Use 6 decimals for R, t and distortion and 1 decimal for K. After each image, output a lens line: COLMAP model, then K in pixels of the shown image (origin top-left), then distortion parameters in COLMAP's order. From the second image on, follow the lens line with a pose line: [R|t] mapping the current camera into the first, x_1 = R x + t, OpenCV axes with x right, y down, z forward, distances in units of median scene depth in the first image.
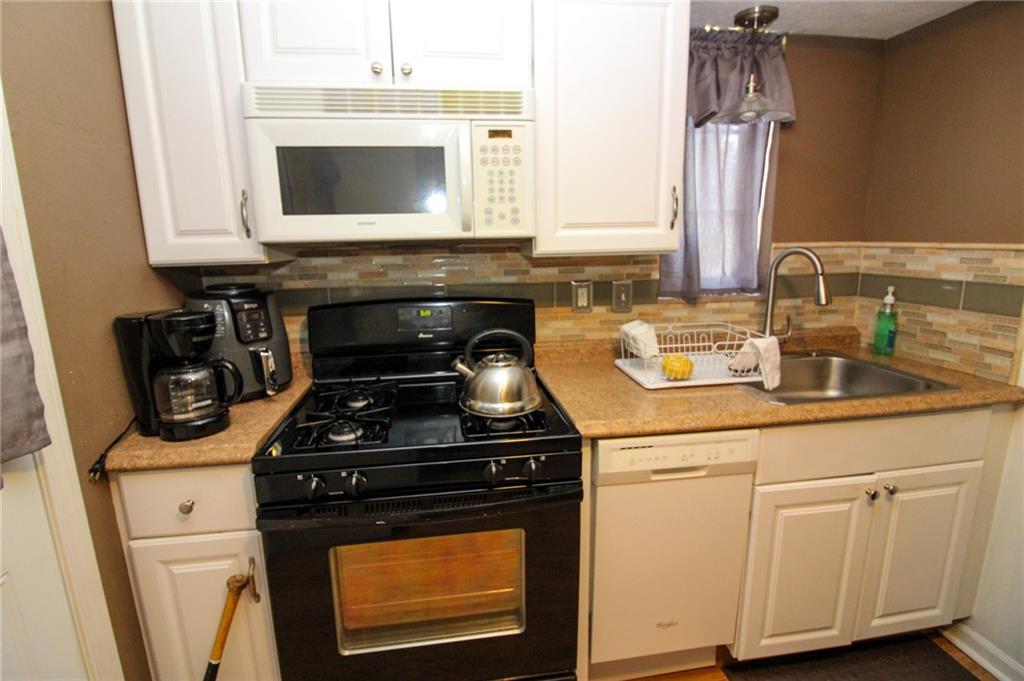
lens RADIAL K [[473.6, 0, 500.3], [0, 473.6, 328.7], [0, 0, 1]] dist [0.000700, -0.013484]
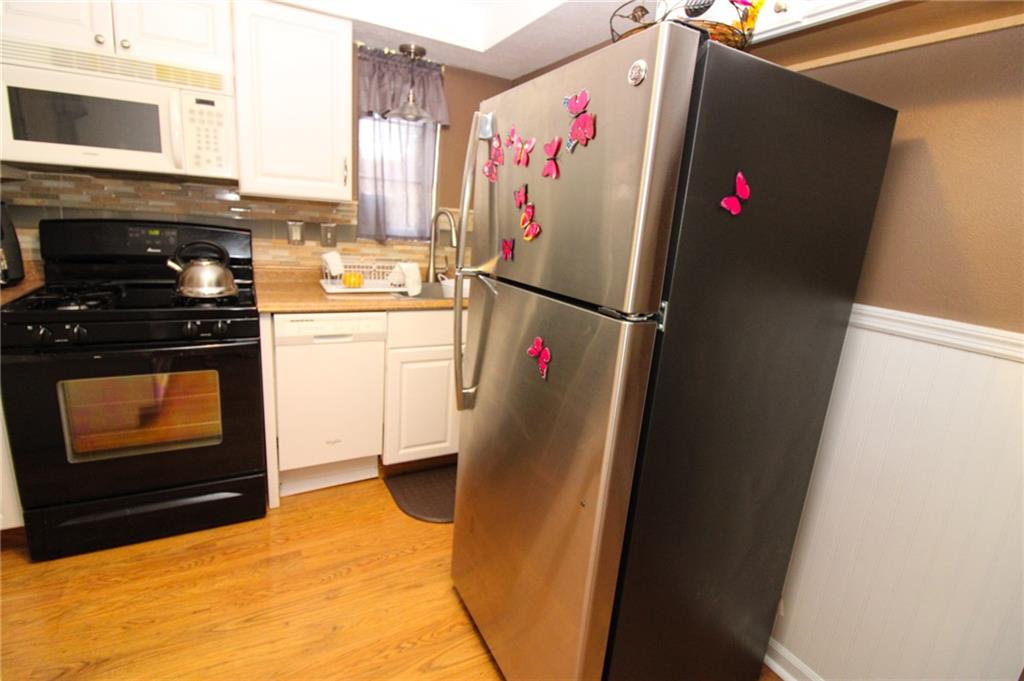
lens RADIAL K [[473.6, 0, 500.3], [0, 473.6, 328.7], [0, 0, 1]] dist [0.000700, -0.013484]
pose [[0.931941, 0.005336, 0.362570, 0.254316], [-0.023282, 0.998709, 0.045145, 0.147397], [-0.361861, -0.050514, 0.930863, -0.540277]]
